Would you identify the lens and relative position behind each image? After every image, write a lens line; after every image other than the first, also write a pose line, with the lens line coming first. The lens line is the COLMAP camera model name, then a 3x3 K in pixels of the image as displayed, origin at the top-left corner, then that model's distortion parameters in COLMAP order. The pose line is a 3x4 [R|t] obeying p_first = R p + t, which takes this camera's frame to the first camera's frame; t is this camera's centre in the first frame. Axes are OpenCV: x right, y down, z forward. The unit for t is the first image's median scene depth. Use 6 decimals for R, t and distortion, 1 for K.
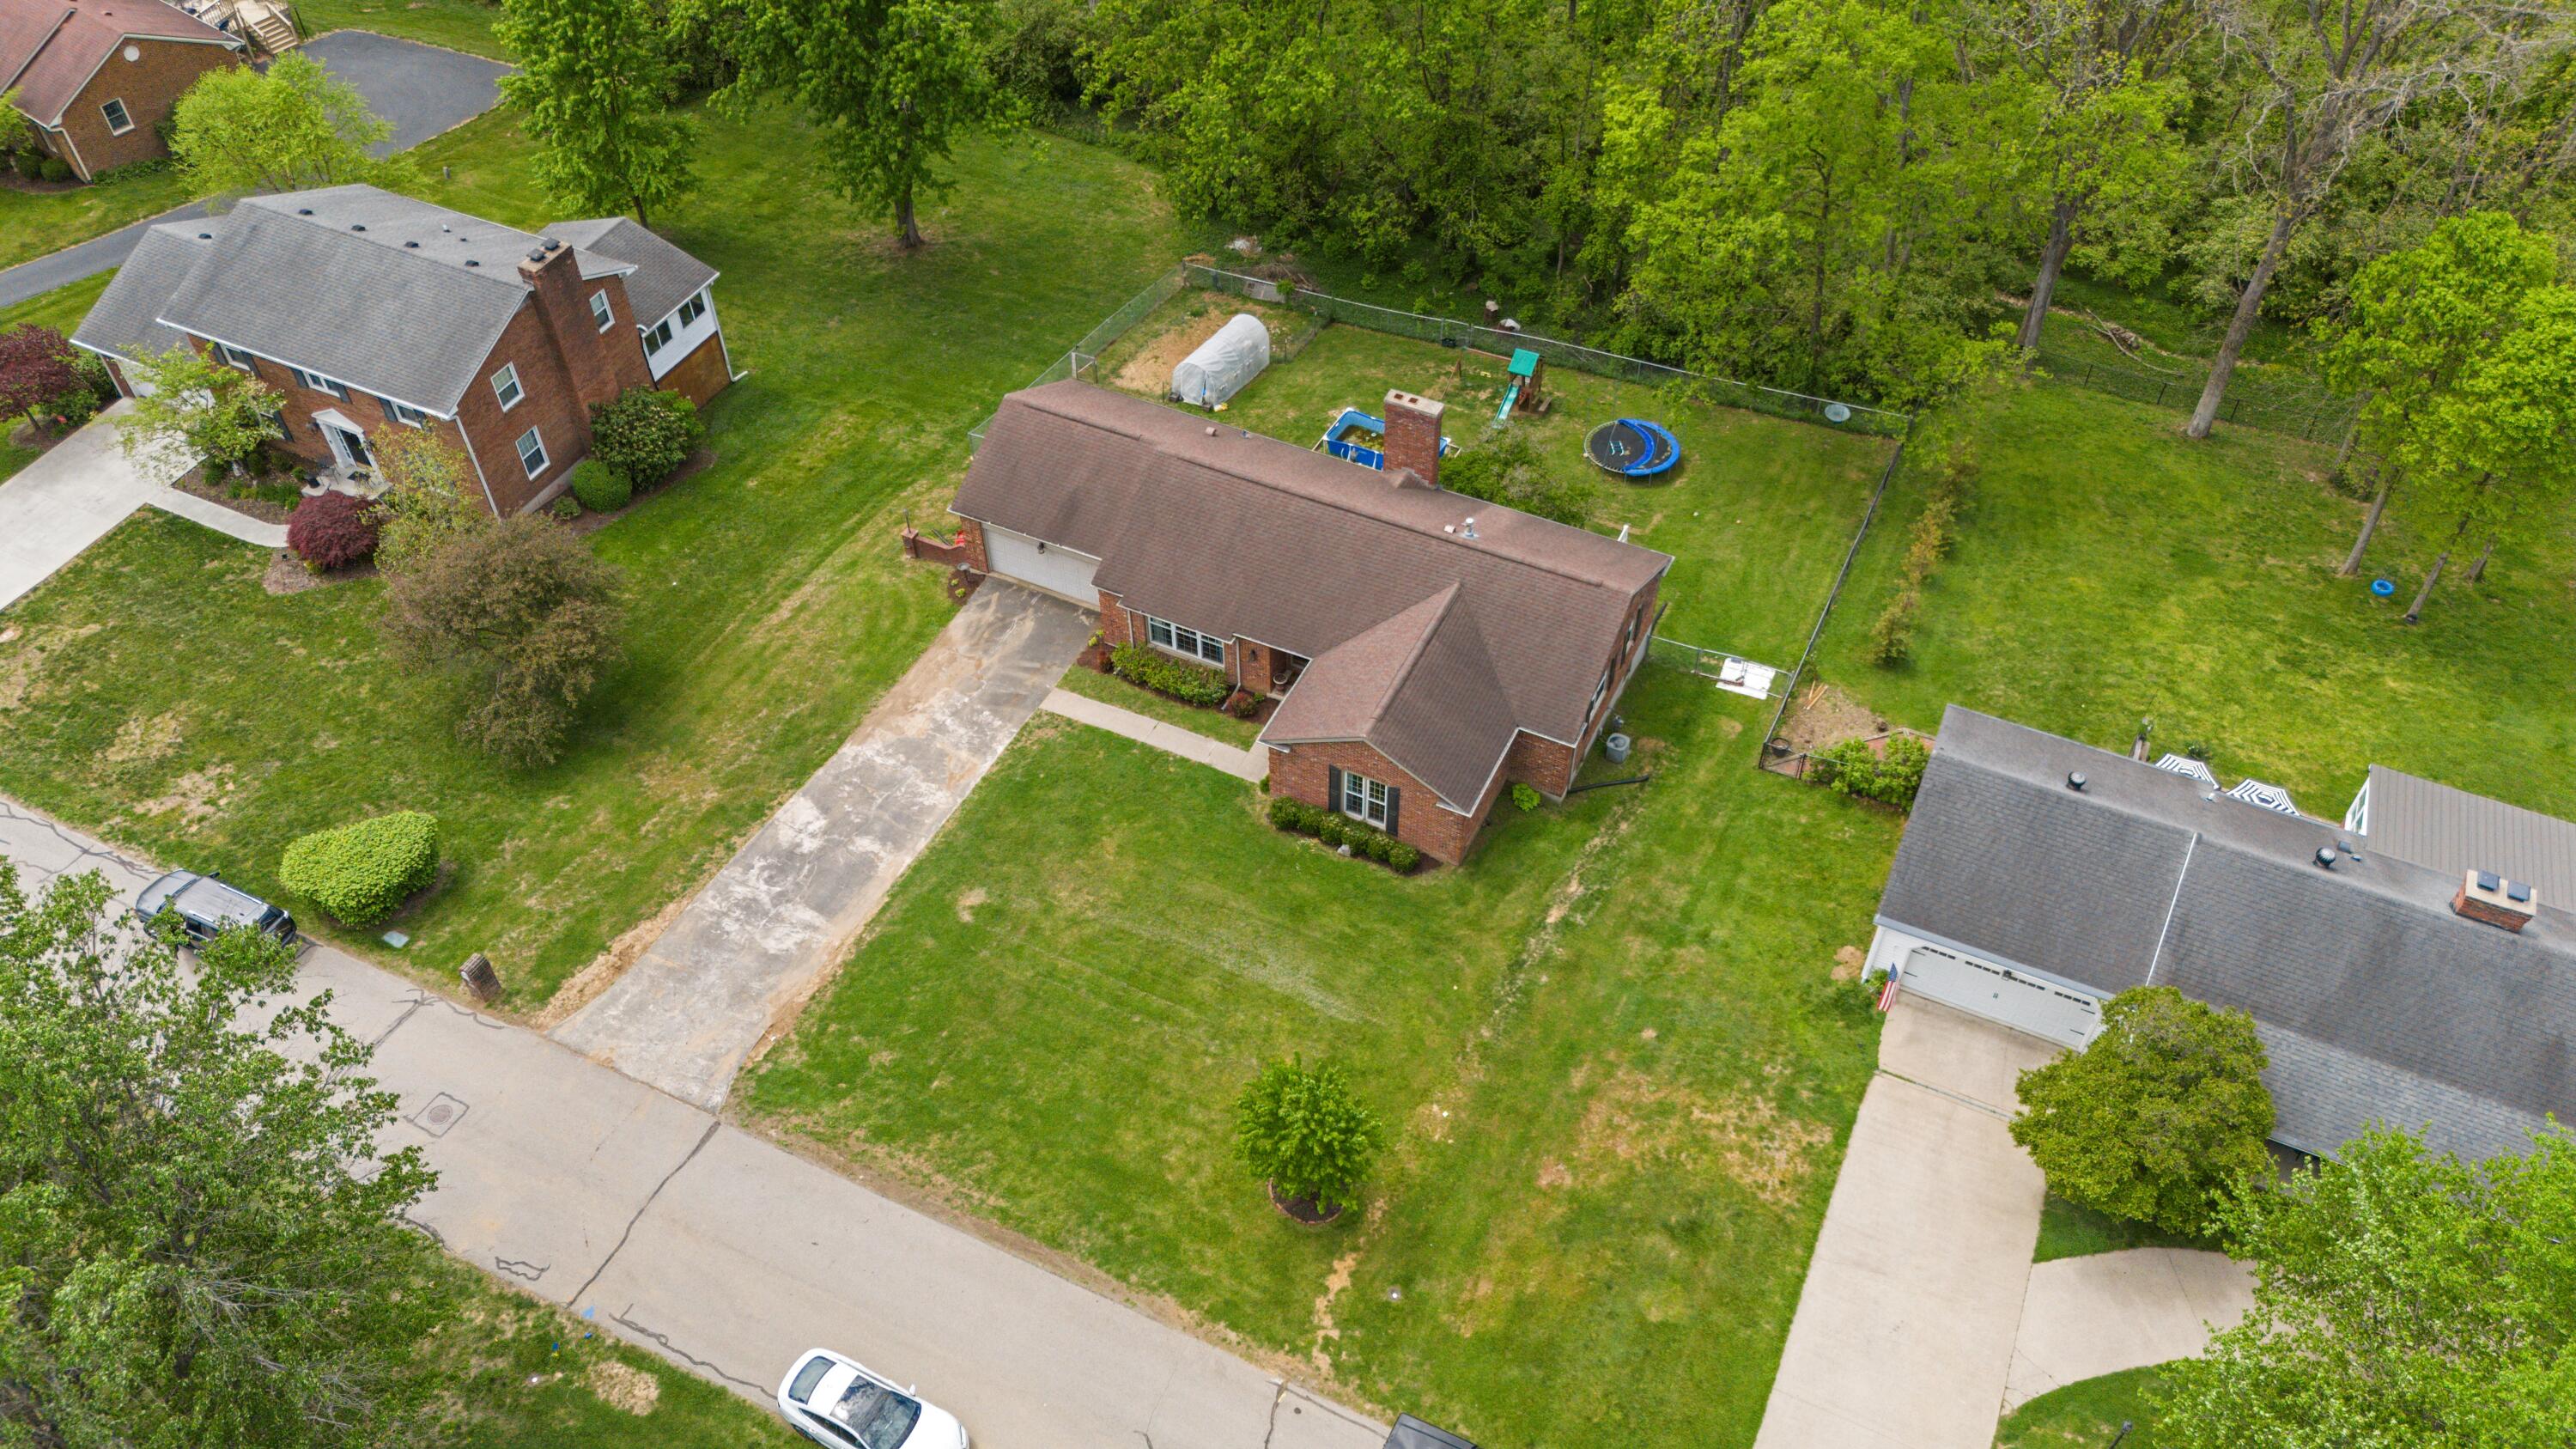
lens RADIAL K [[1946.0, 0, 1296.8], [0, 1946.0, 696.5], [0, 0, 1]] dist [0.063916, -0.081972]
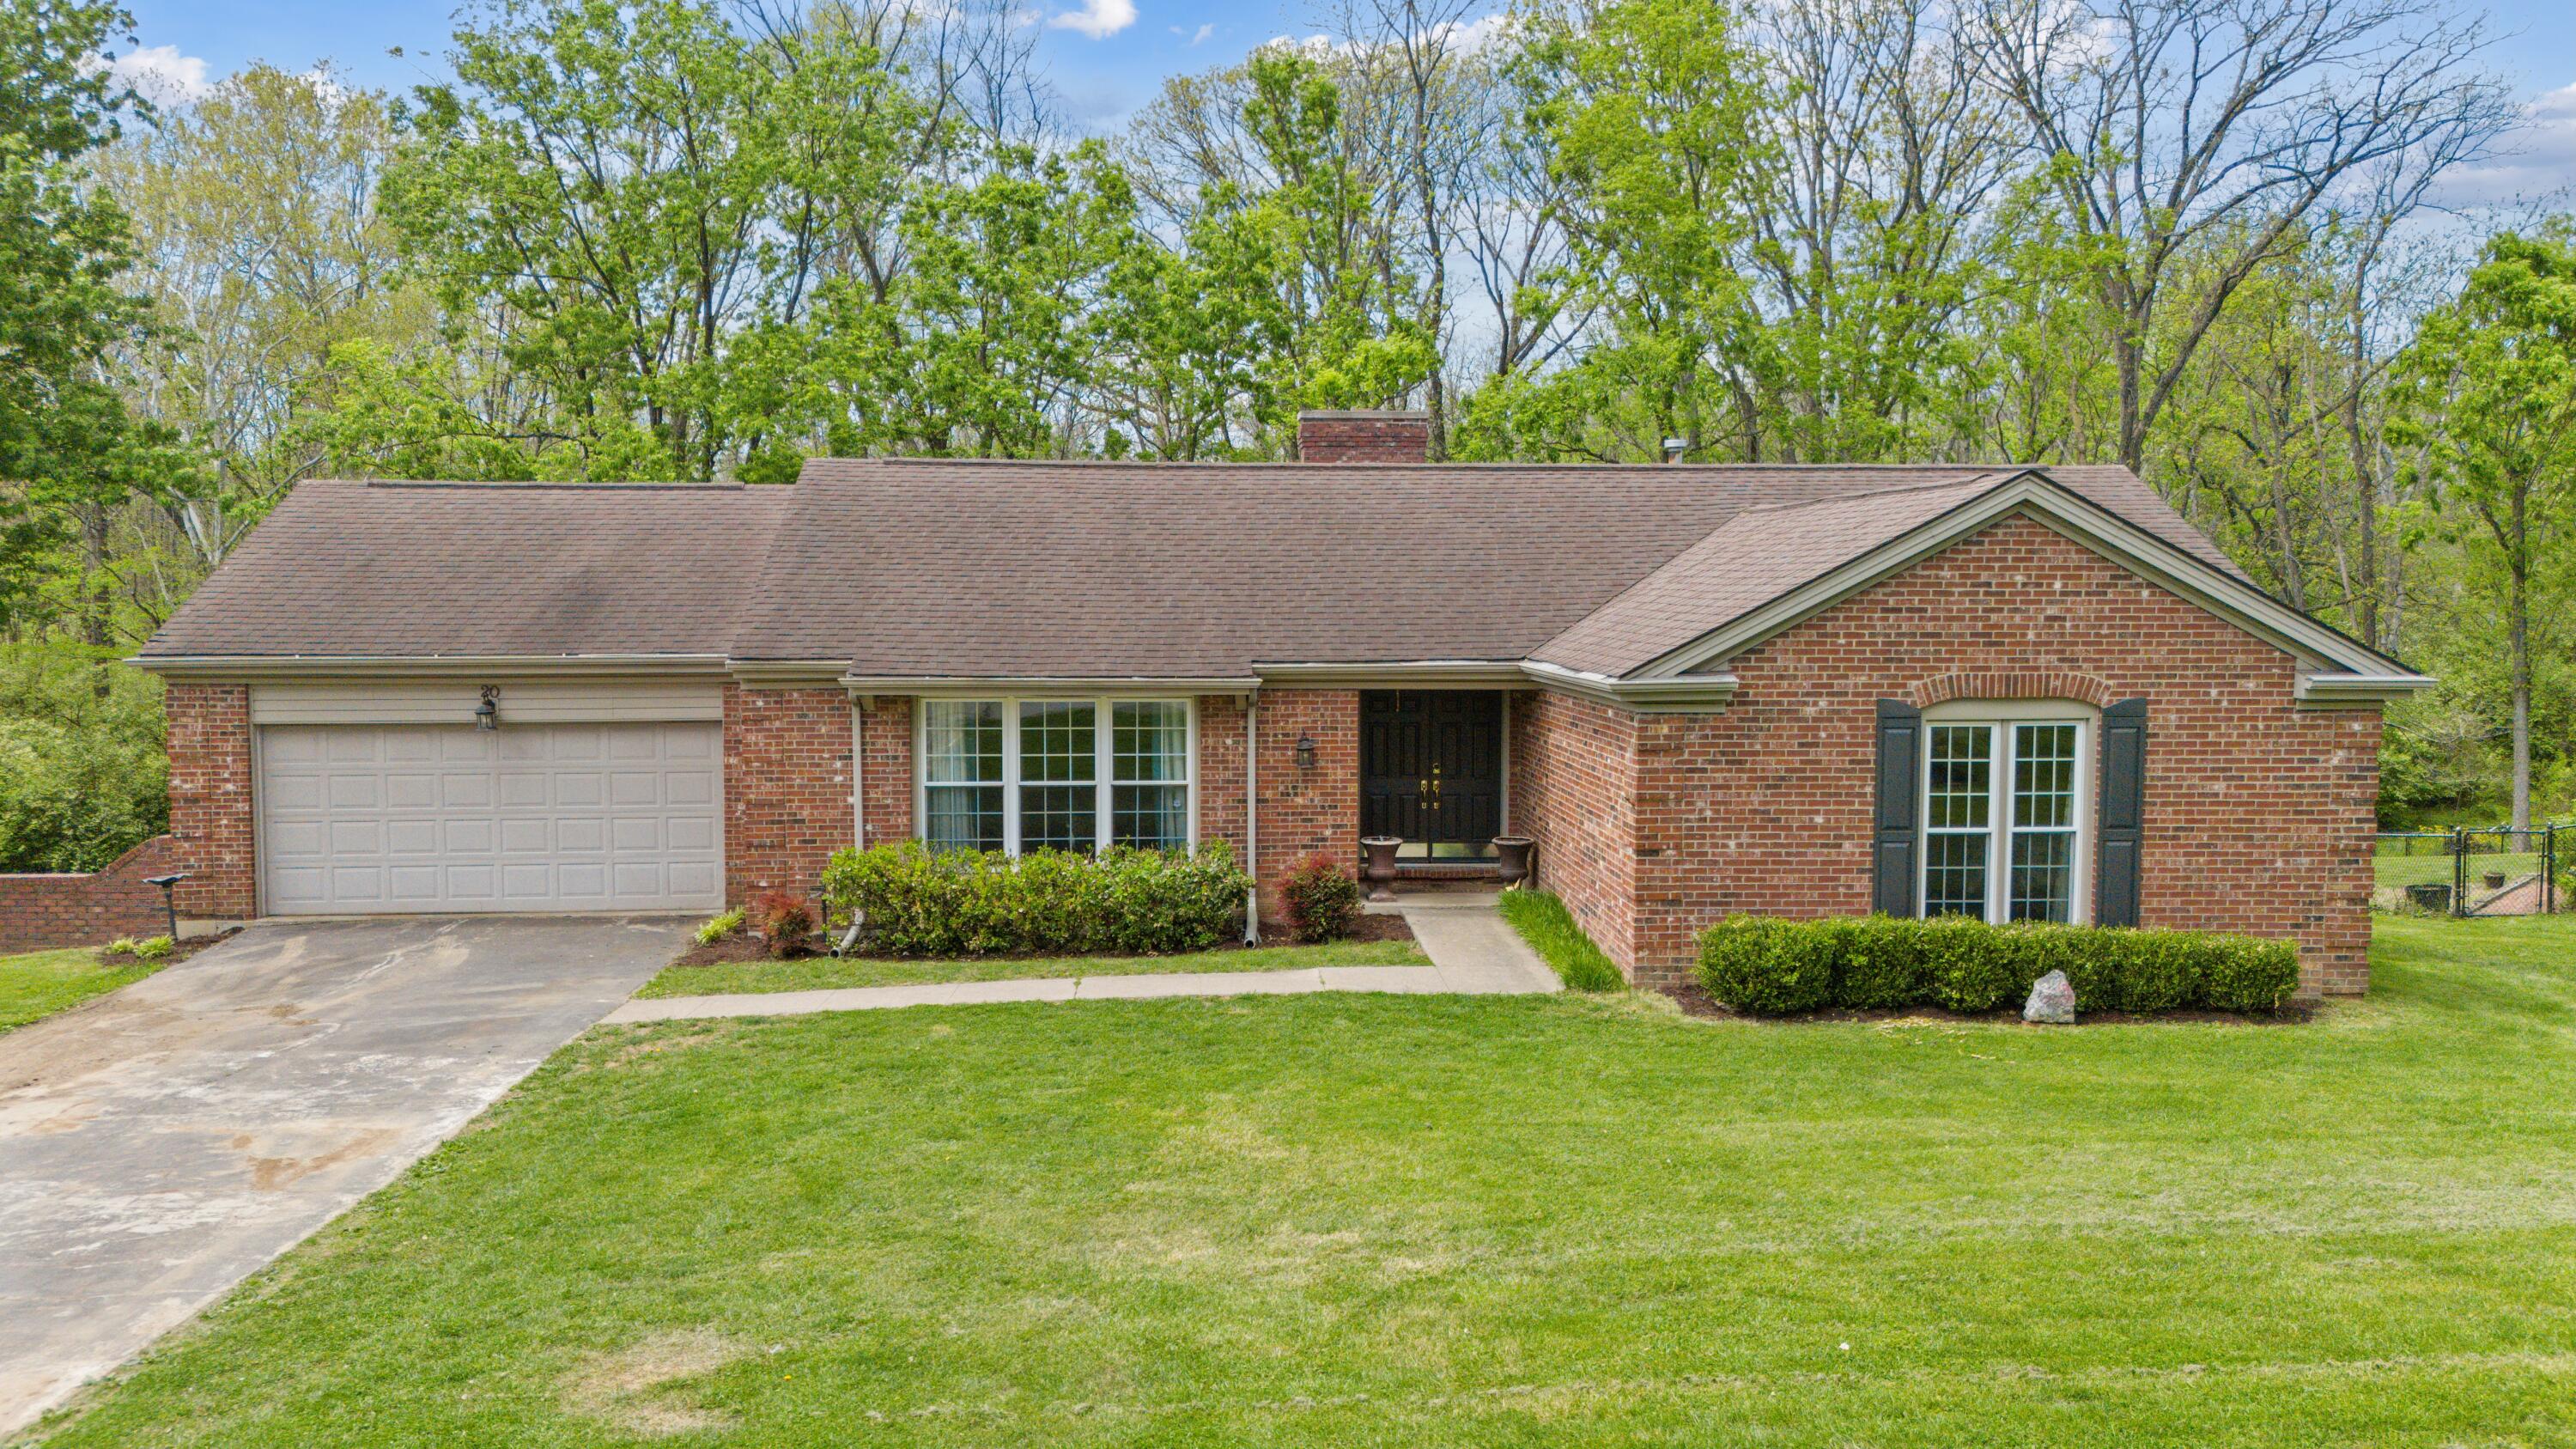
lens RADIAL K [[1911.0, 0, 1291.4], [0, 1911.0, 714.6], [0, 0, 1]] dist [0.061343, -0.066064]
pose [[0.868011, -0.021052, 0.496099, -0.183677], [0.347584, 0.739256, -0.576789, 0.157282], [-0.354602, 0.673095, 0.649000, 0.801896]]
